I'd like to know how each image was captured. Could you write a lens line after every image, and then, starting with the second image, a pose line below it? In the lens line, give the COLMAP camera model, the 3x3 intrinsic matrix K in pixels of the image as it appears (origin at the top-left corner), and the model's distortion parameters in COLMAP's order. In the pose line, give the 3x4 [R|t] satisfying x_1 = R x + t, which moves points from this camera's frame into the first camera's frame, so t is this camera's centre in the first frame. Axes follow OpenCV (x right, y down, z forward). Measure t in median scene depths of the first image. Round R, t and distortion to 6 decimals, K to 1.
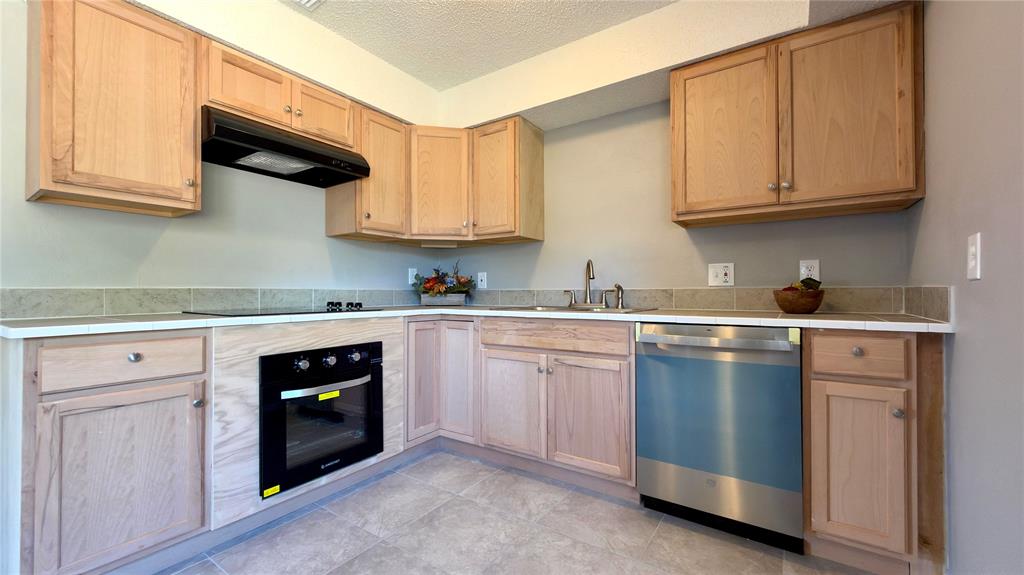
lens RADIAL K [[407.6, 0, 512.0], [0, 407.6, 287.5], [0, 0, 1]] dist [0.001400, -0.000057]
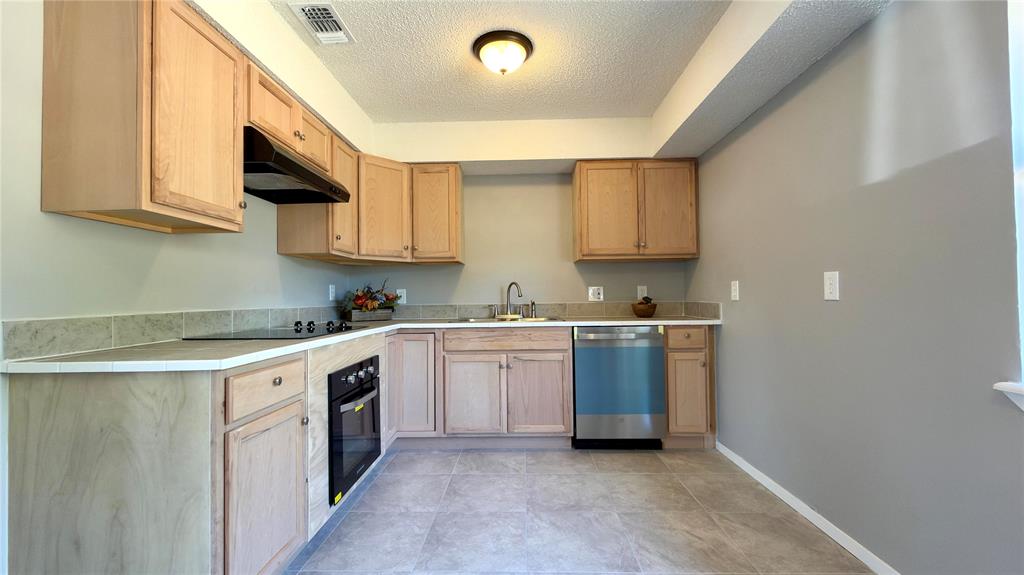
lens RADIAL K [[407.6, 0, 512.0], [0, 407.6, 287.5], [0, 0, 1]] dist [0.001400, -0.000057]
pose [[0.840801, 0.005441, 0.541317, -0.639706], [0.004550, 0.999843, -0.017118, -0.032581], [-0.541326, 0.016856, 0.840644, -0.140379]]
